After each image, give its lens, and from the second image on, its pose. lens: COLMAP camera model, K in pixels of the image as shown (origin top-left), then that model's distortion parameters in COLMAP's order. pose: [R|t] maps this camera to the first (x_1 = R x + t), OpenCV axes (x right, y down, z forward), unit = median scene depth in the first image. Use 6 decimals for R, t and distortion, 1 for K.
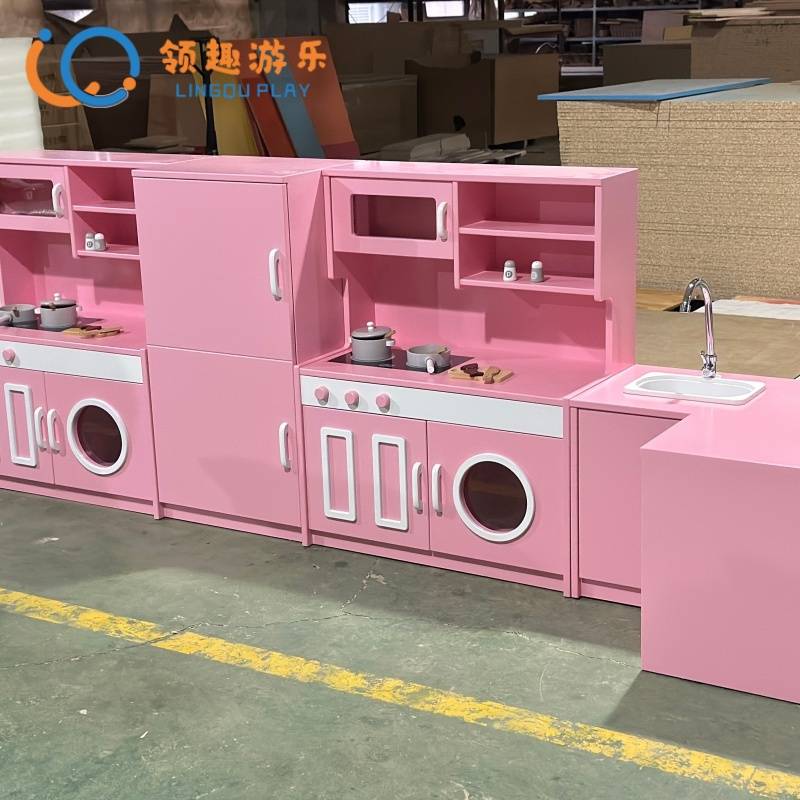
lens RADIAL K [[1480.6, 0, 402.7], [0, 1480.6, 396.0], [0, 0, 1]] dist [0.153387, 0.000000]
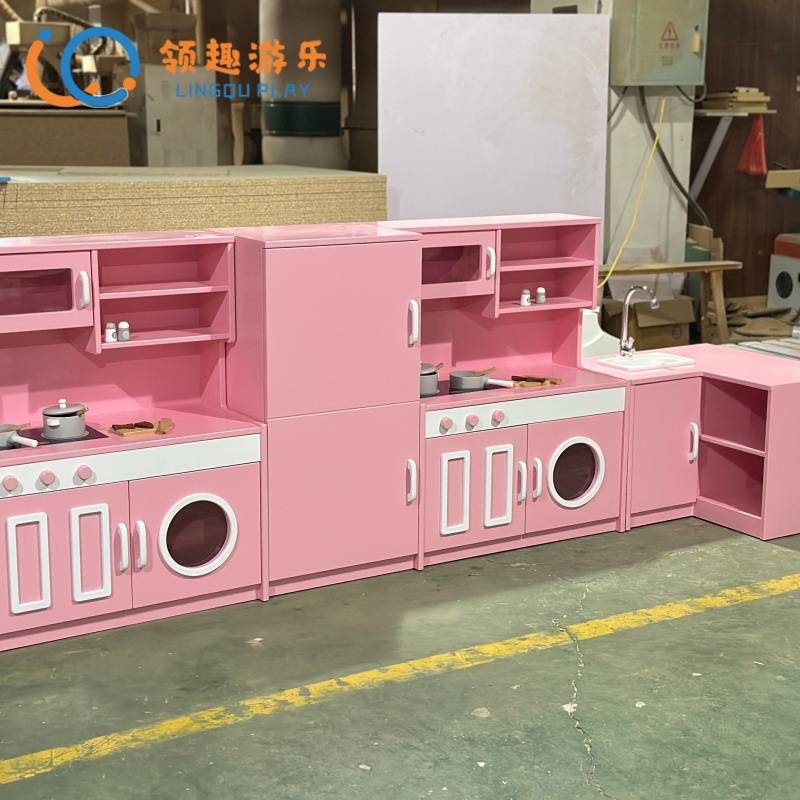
lens RADIAL K [[1480.6, 0, 393.3], [0, 1480.6, 403.7], [0, 0, 1]] dist [0.153387, 0.000000]
pose [[0.450237, -0.149863, 0.880243, -1.075365], [0.206002, 0.976654, 0.060909, -0.094427], [-0.868821, 0.153908, 0.470598, 0.509945]]
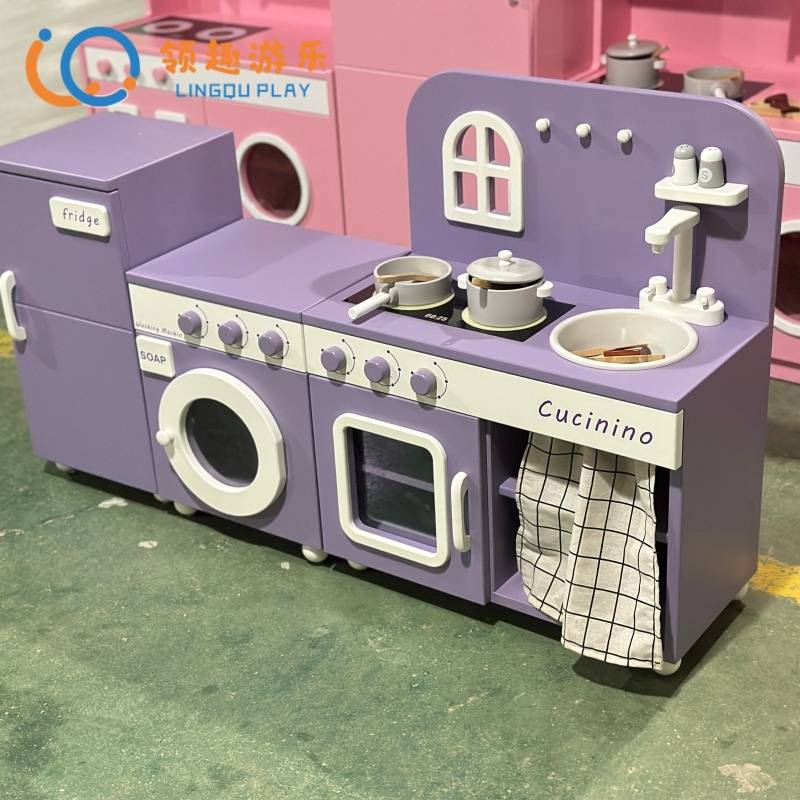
lens RADIAL K [[1480.6, 0, 407.3], [0, 1480.6, 397.9], [0, 0, 1]] dist [0.153387, 0.000000]
pose [[0.996633, 0.021103, -0.079233, -0.074477], [-0.004723, 0.979482, 0.201478, -0.023387], [0.081859, -0.200425, 0.976283, 0.224556]]
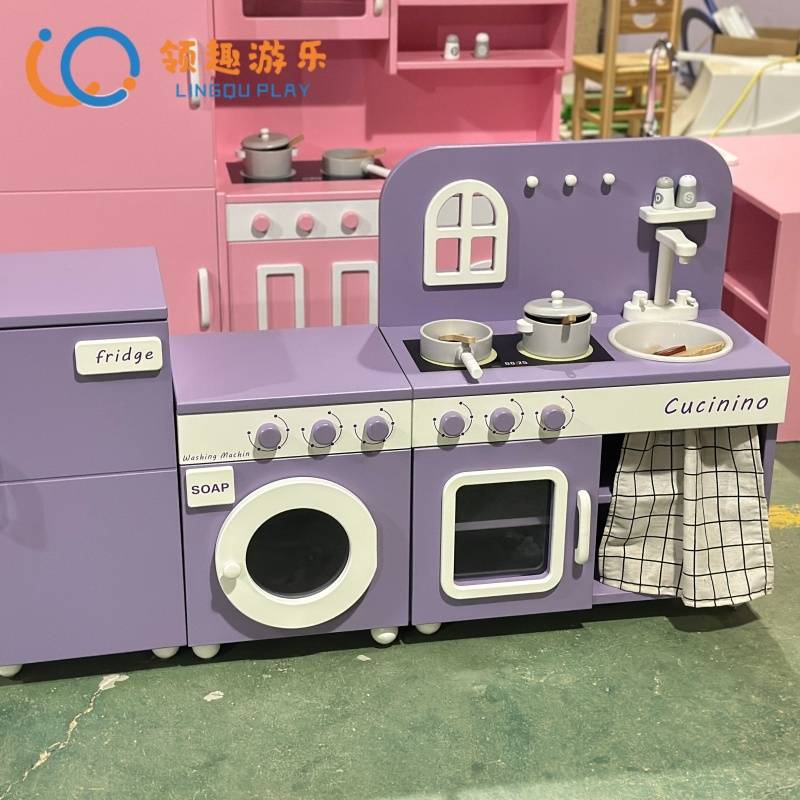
lens RADIAL K [[1480.6, 0, 399.1], [0, 1480.6, 407.2], [0, 0, 1]] dist [0.153387, 0.000000]
pose [[0.752758, -0.213848, 0.622595, -0.525067], [0.131888, 0.975582, 0.175630, -0.036317], [-0.644951, -0.050094, 0.762580, 0.341193]]
